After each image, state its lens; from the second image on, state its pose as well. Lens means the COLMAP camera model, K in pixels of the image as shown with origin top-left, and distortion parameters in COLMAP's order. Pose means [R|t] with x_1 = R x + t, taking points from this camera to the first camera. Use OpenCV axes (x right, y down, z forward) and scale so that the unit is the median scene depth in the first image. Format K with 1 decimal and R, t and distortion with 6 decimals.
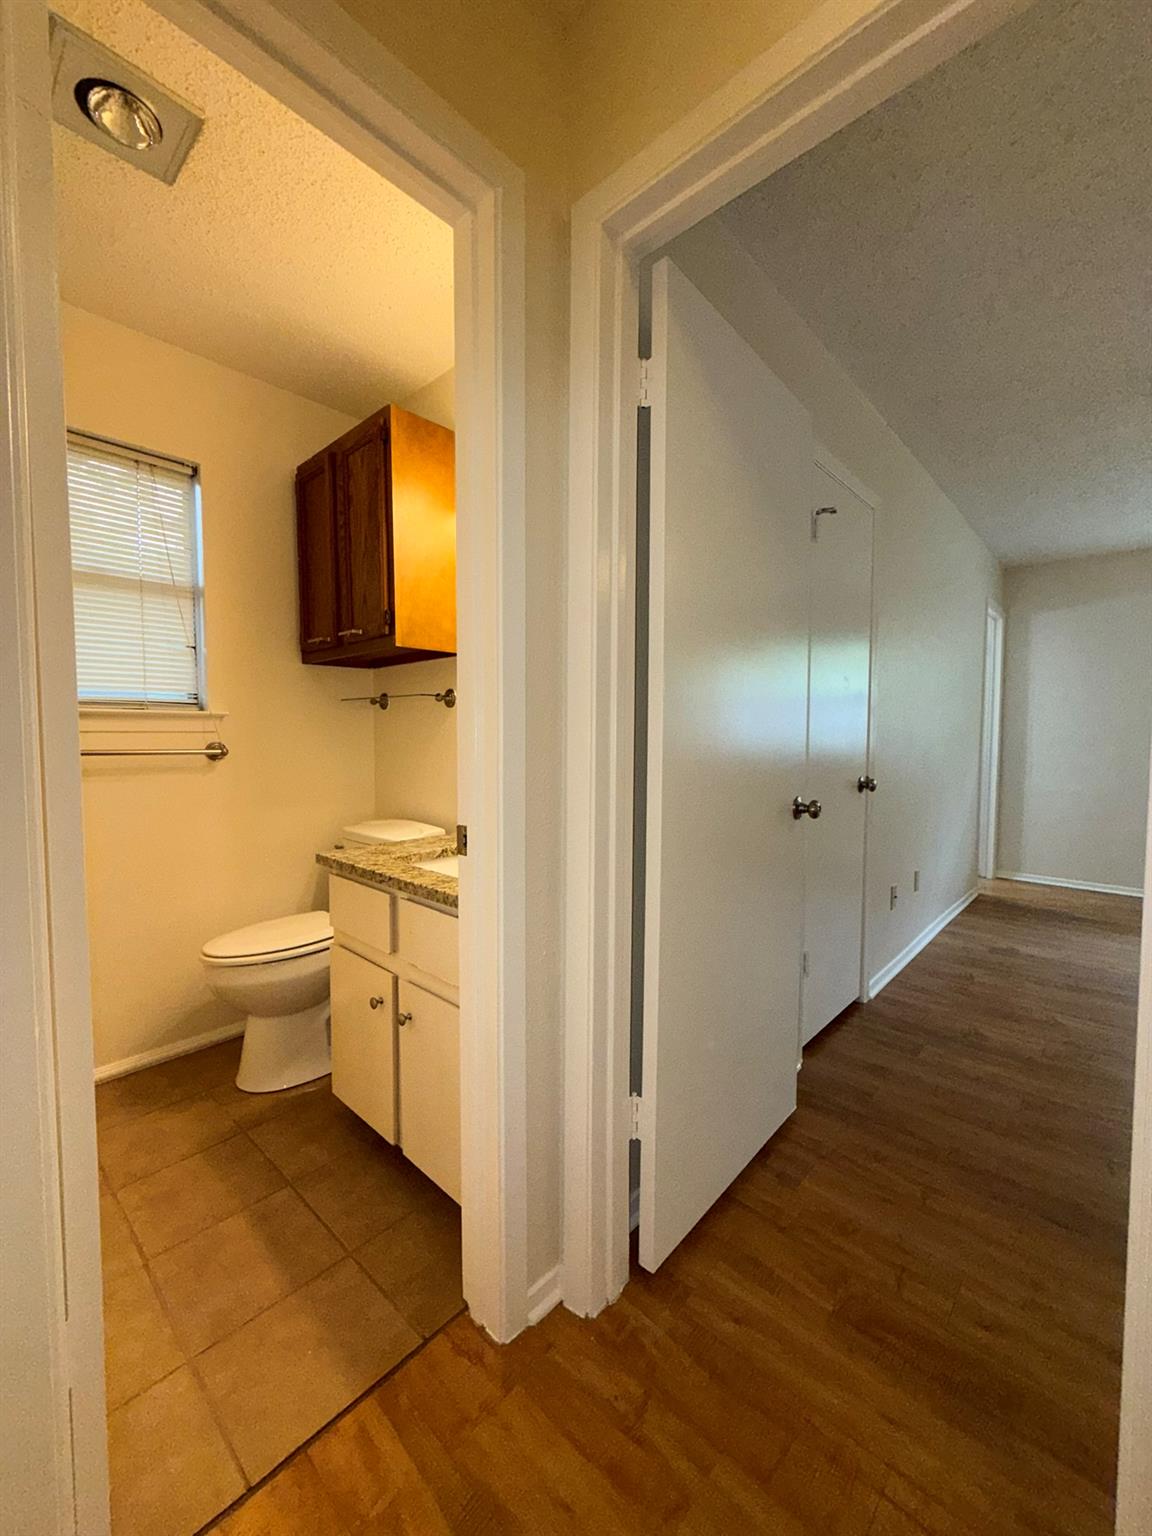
lens RADIAL K [[610.7, 0, 575.6], [0, 610.7, 762.7], [0, 0, 1]] dist [0.001059, 0.000241]
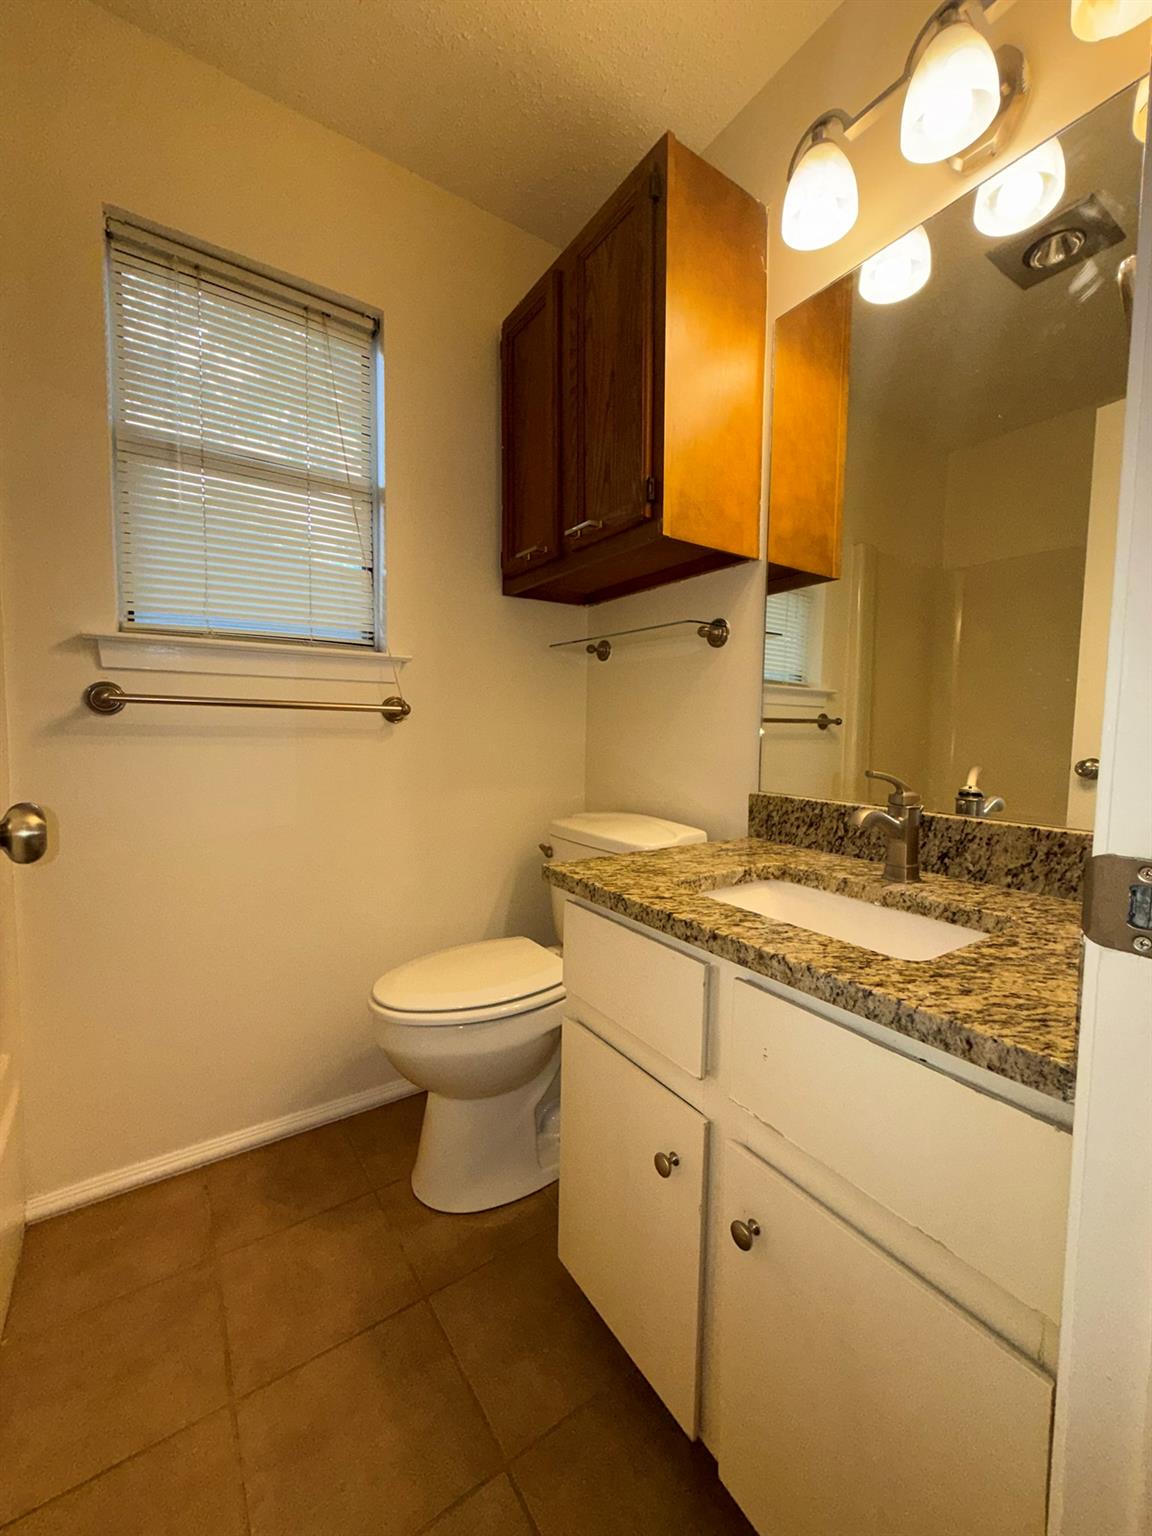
lens RADIAL K [[607.5, 0, 576.0], [0, 607.5, 768.0], [0, 0, 1]] dist [0.000507, 0.000448]
pose [[0.973233, 0.029747, -0.227887, -0.231653], [-0.026147, 0.999481, 0.018802, 0.035699], [0.228328, -0.012340, 0.973506, 0.376447]]
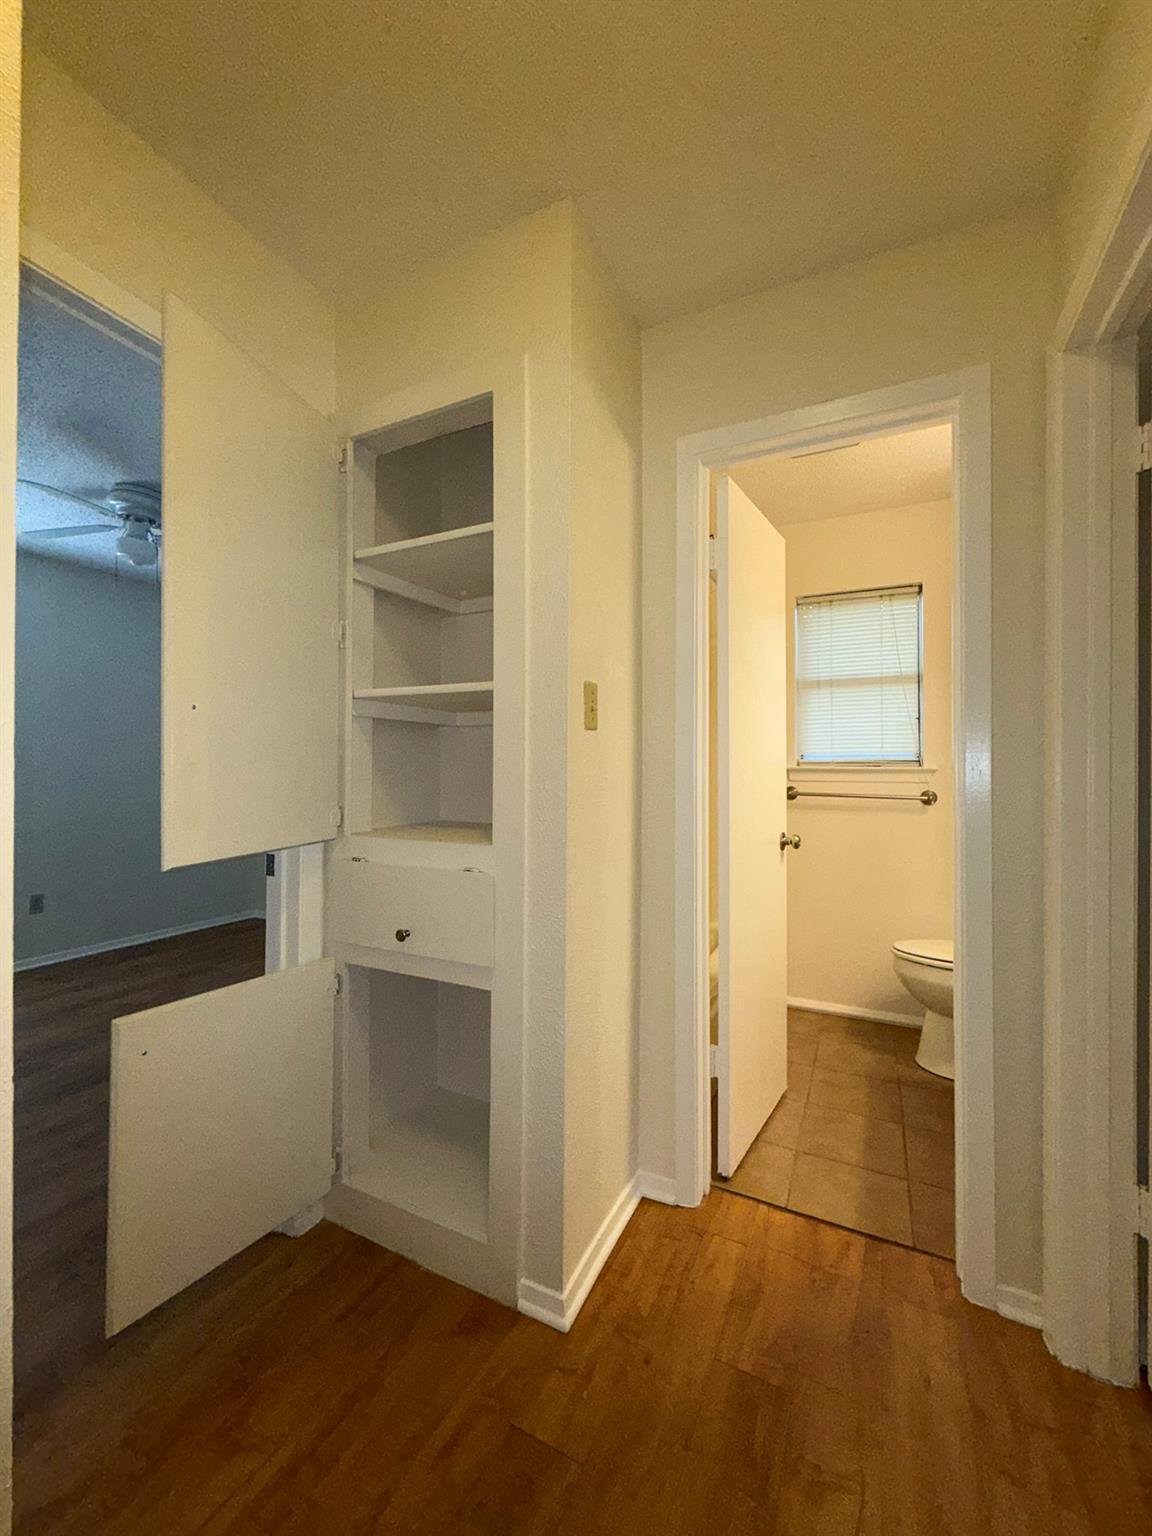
lens RADIAL K [[610.7, 0, 575.6], [0, 610.7, 762.7], [0, 0, 1]] dist [0.001059, 0.000241]
pose [[0.281111, -0.013505, -0.959580, 0.479962], [-0.047066, 0.998504, -0.027841, -0.024008], [0.958520, 0.052990, 0.280055, -0.079895]]
